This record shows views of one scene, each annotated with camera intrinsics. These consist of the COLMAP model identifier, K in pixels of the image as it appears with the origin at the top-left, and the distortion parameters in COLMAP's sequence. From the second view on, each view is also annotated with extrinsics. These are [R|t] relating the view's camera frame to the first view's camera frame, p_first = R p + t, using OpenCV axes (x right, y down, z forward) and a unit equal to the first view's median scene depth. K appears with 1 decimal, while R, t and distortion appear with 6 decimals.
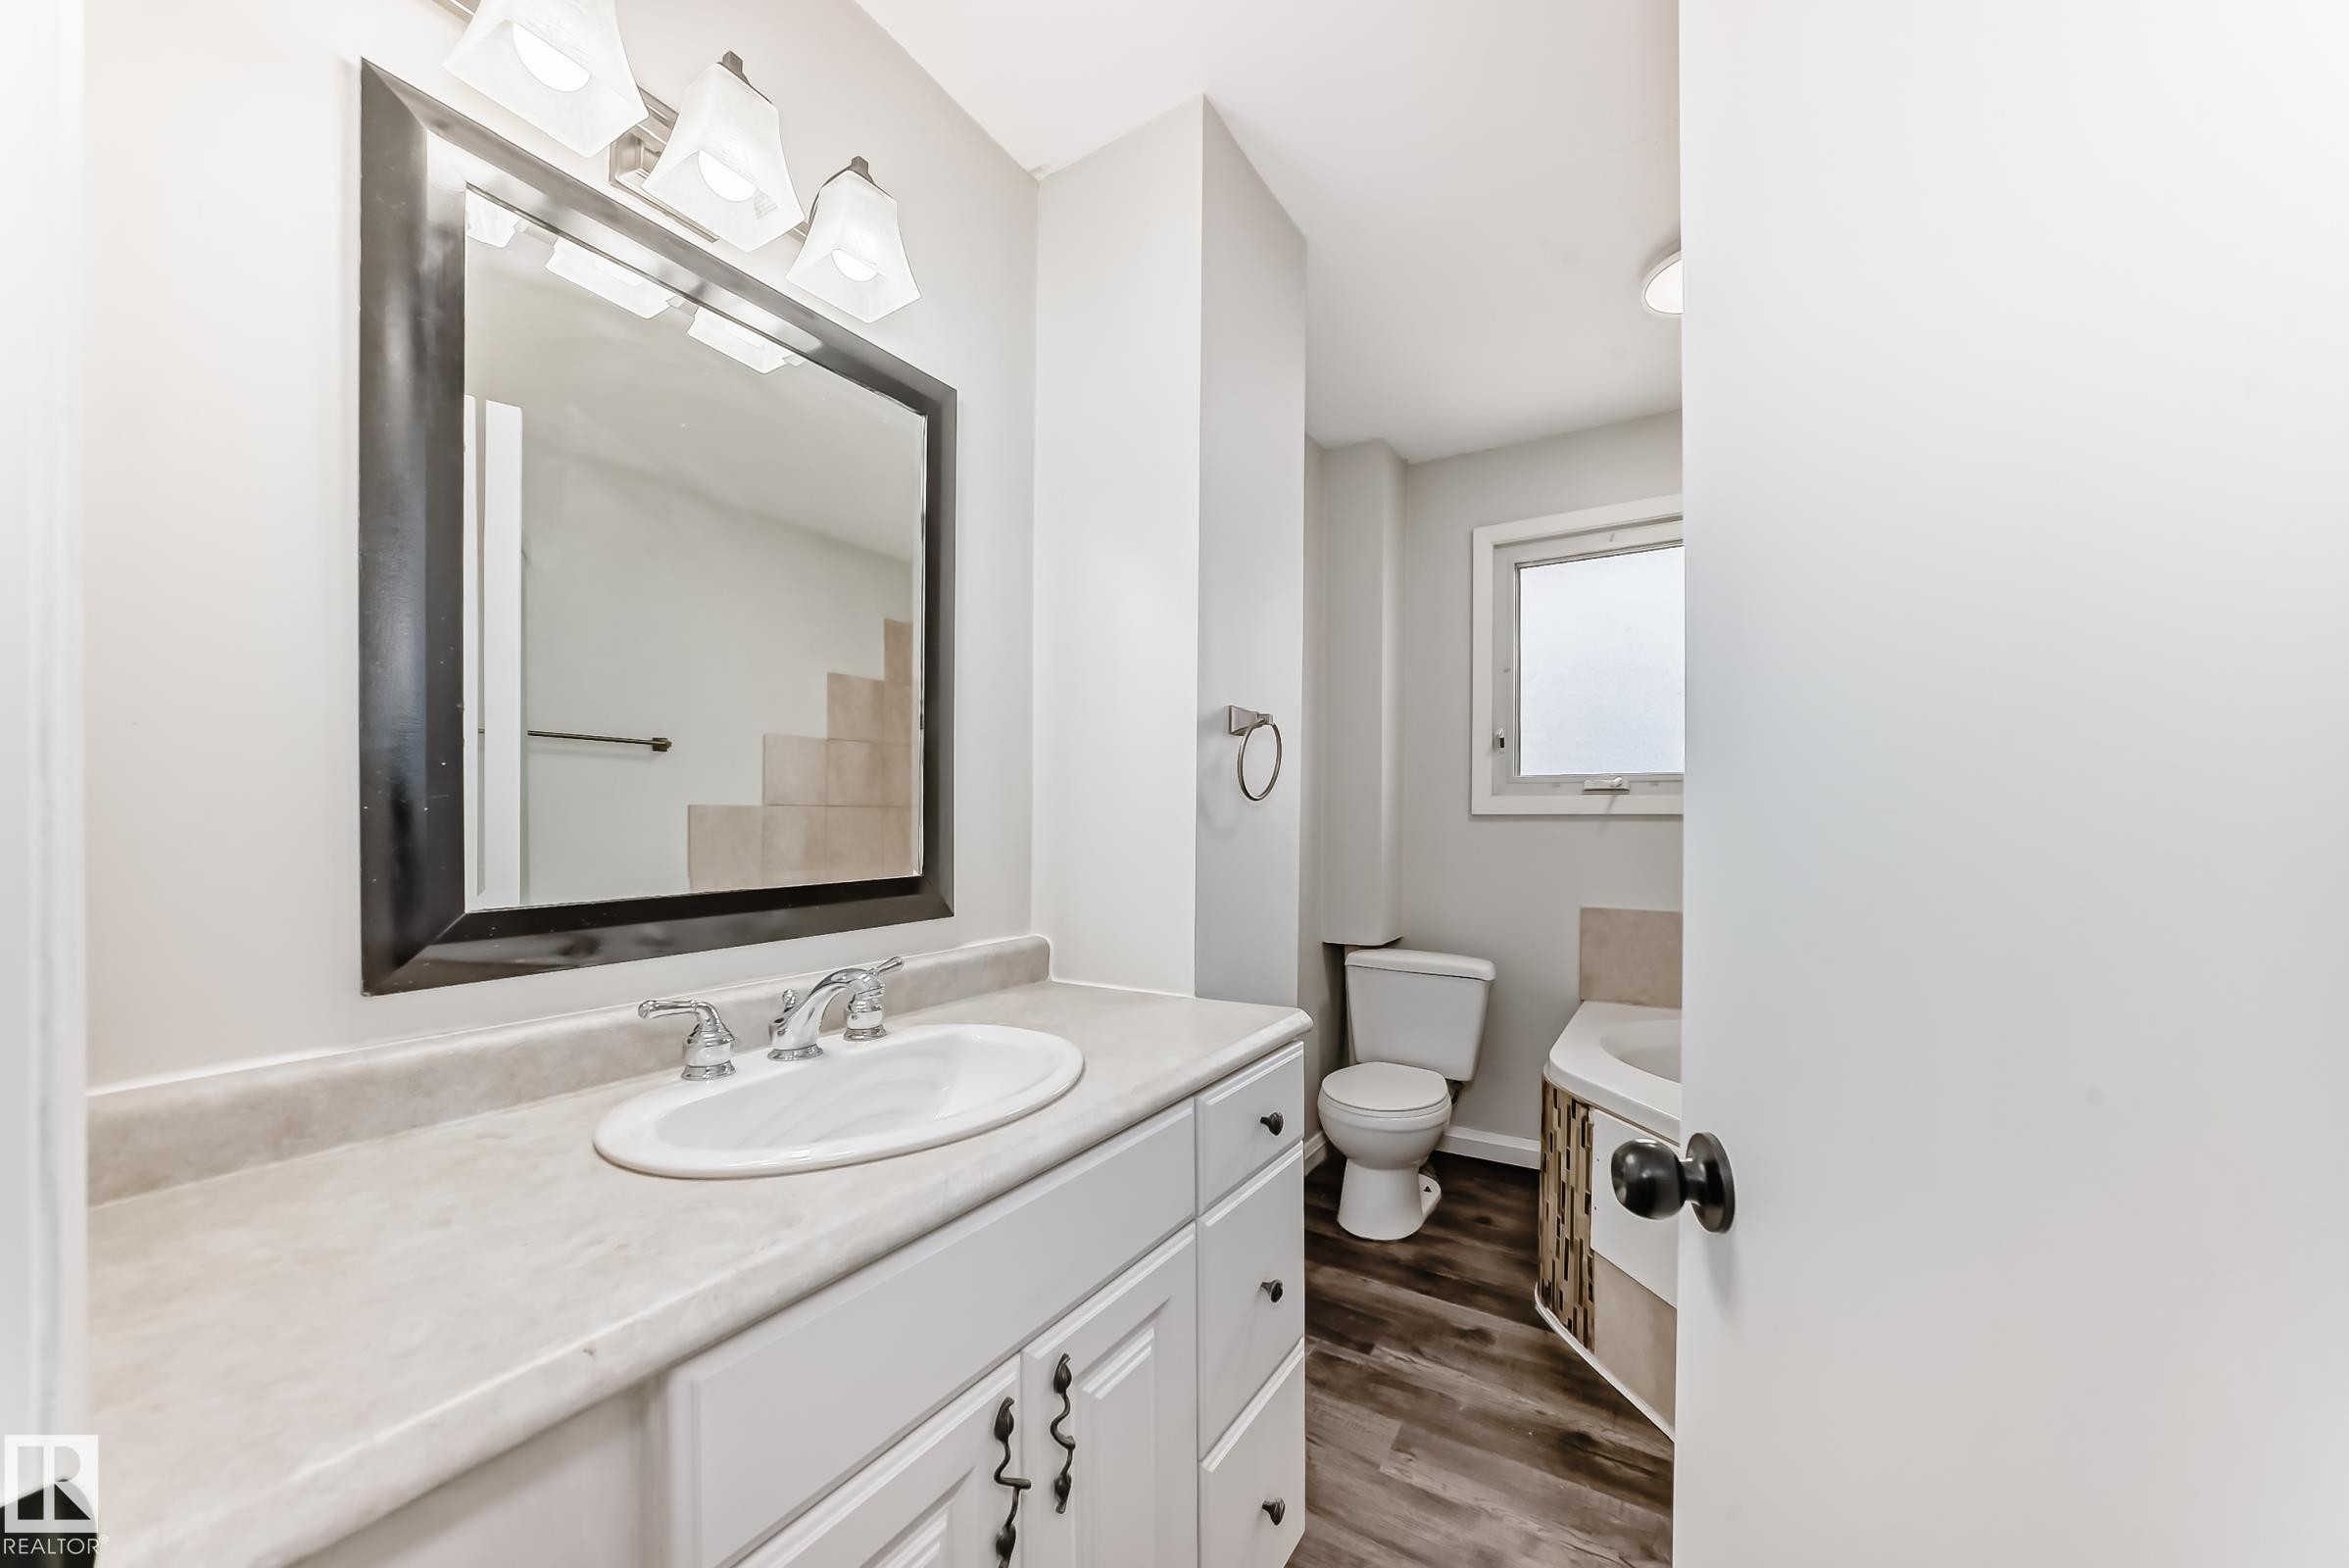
lens RADIAL K [[830.6, 0, 1194.9], [0, 830.6, 804.4], [0, 0, 1]] dist [-0.014226, 0.001952]
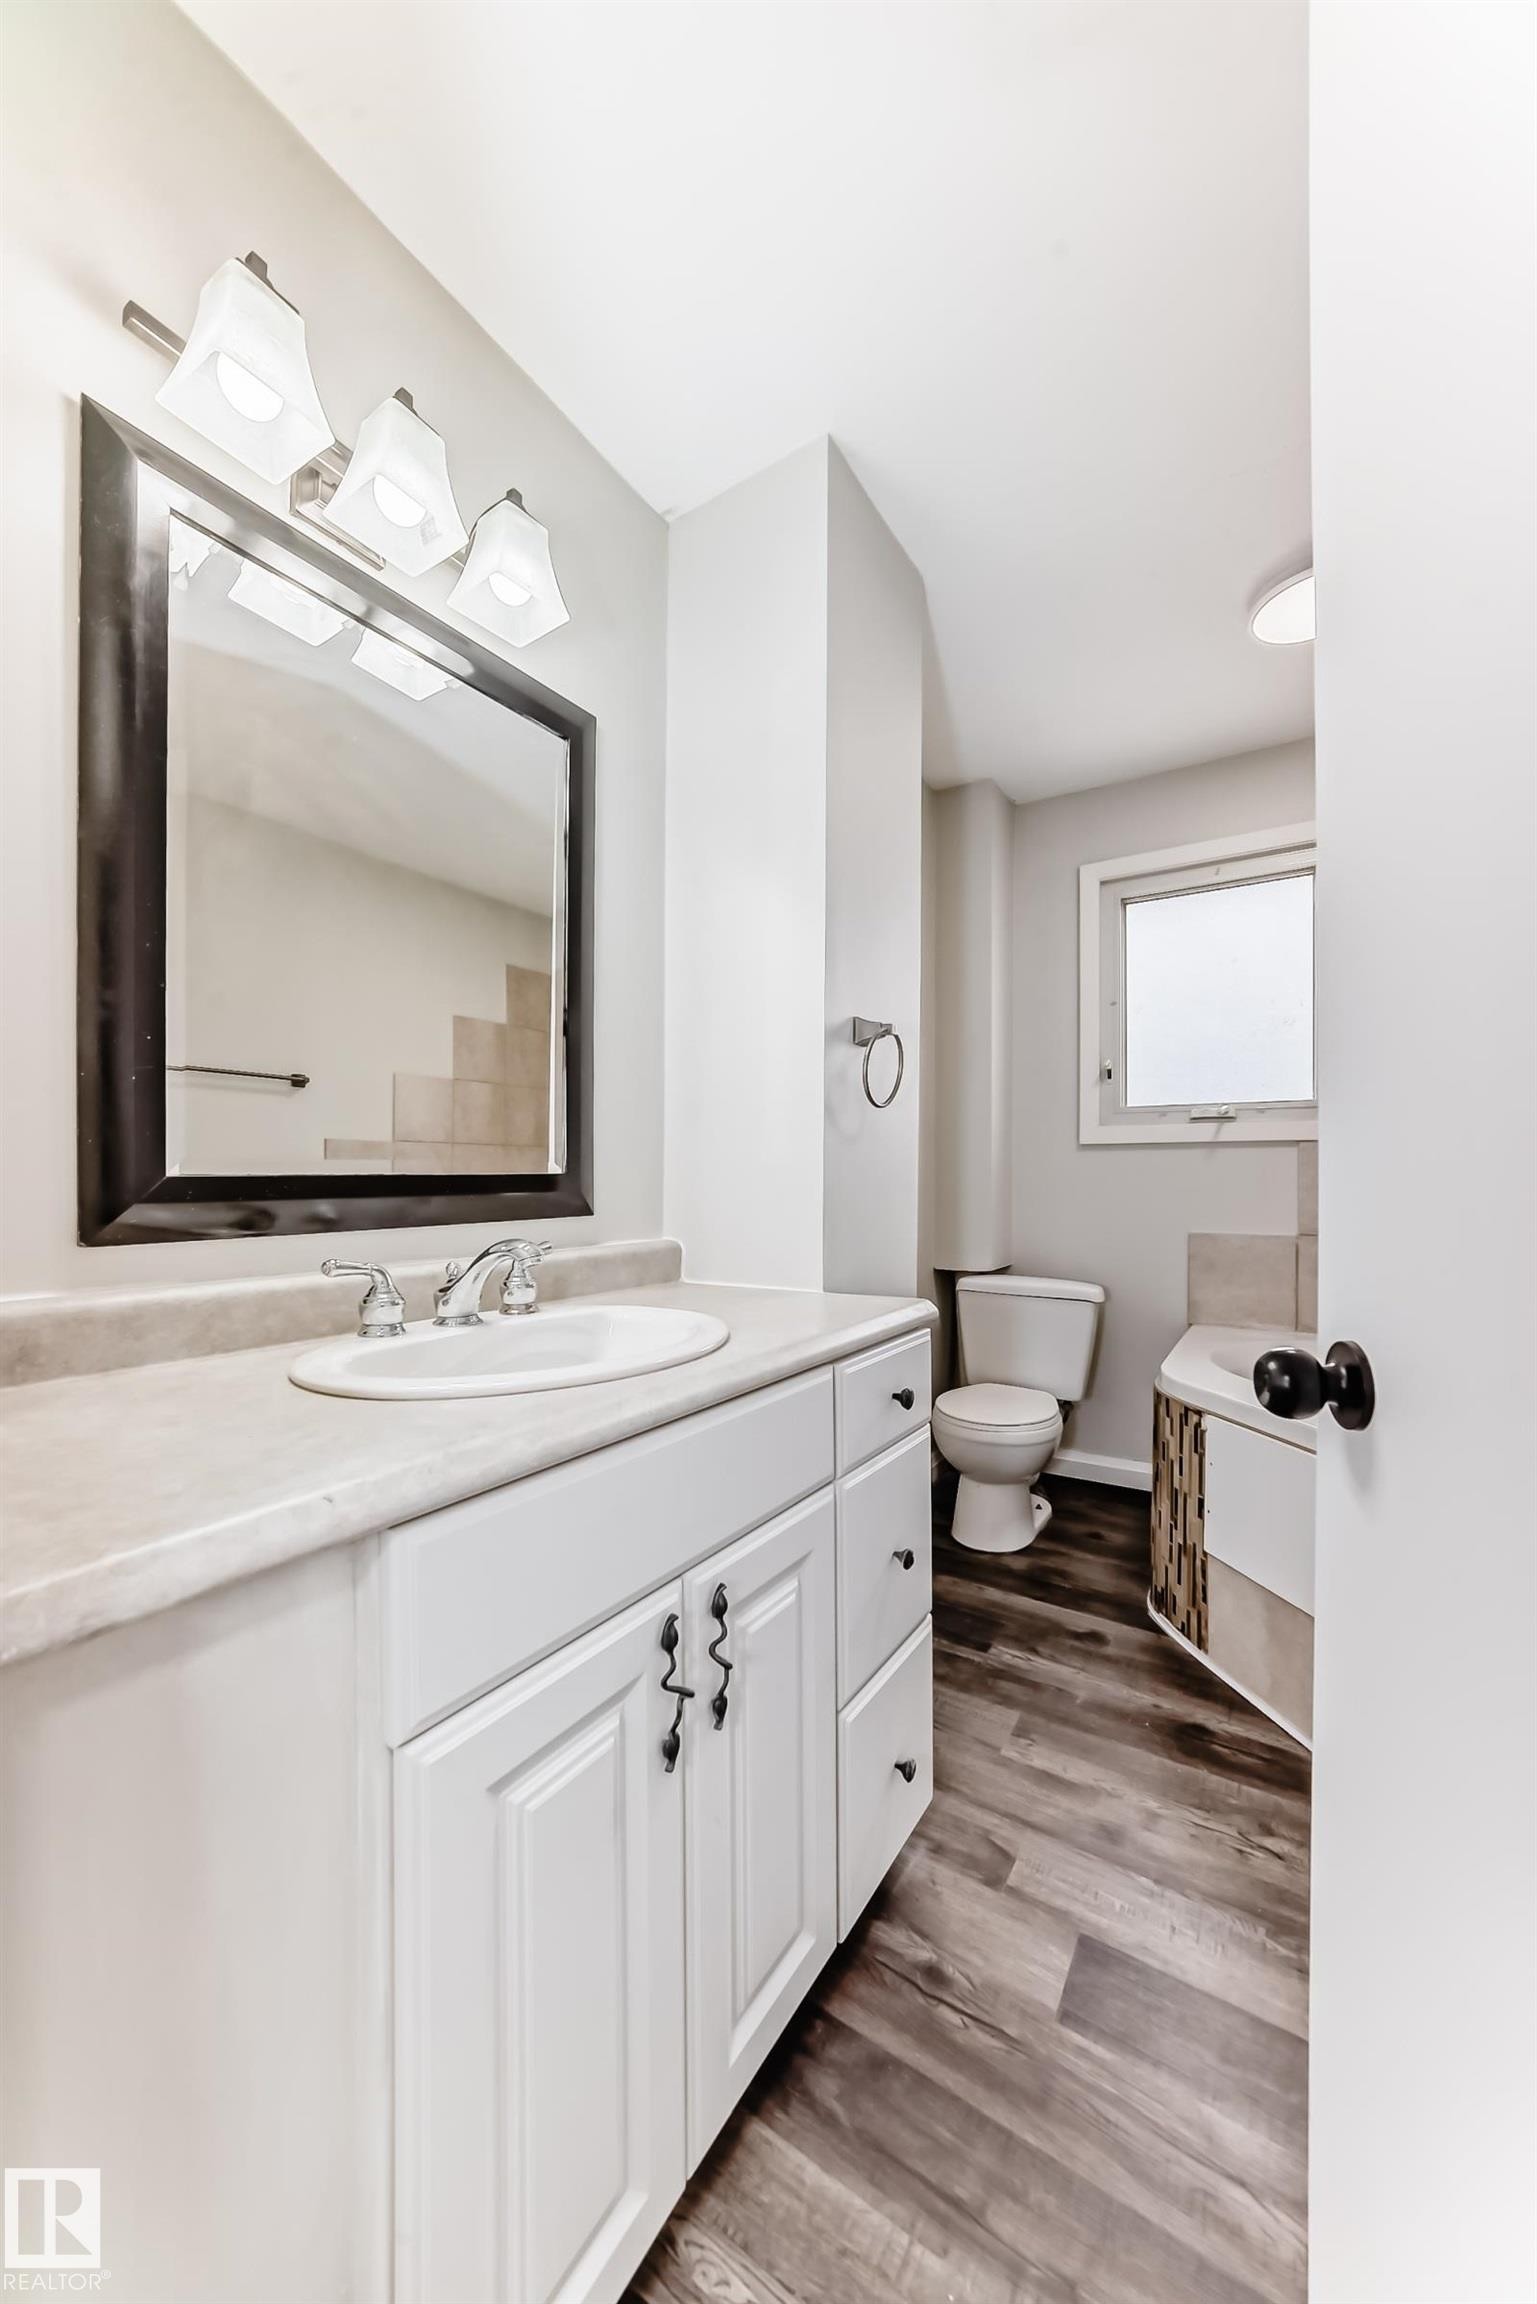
lens RADIAL K [[814.7, 0, 765.5], [0, 814.7, 1166.1], [0, 0, 1]] dist [-0.014226, 0.001952]
pose [[0.999499, -0.000693, -0.031640, -0.044918], [0.000586, 0.999994, -0.003376, 0.087868], [0.031642, 0.003356, 0.999494, -0.031475]]
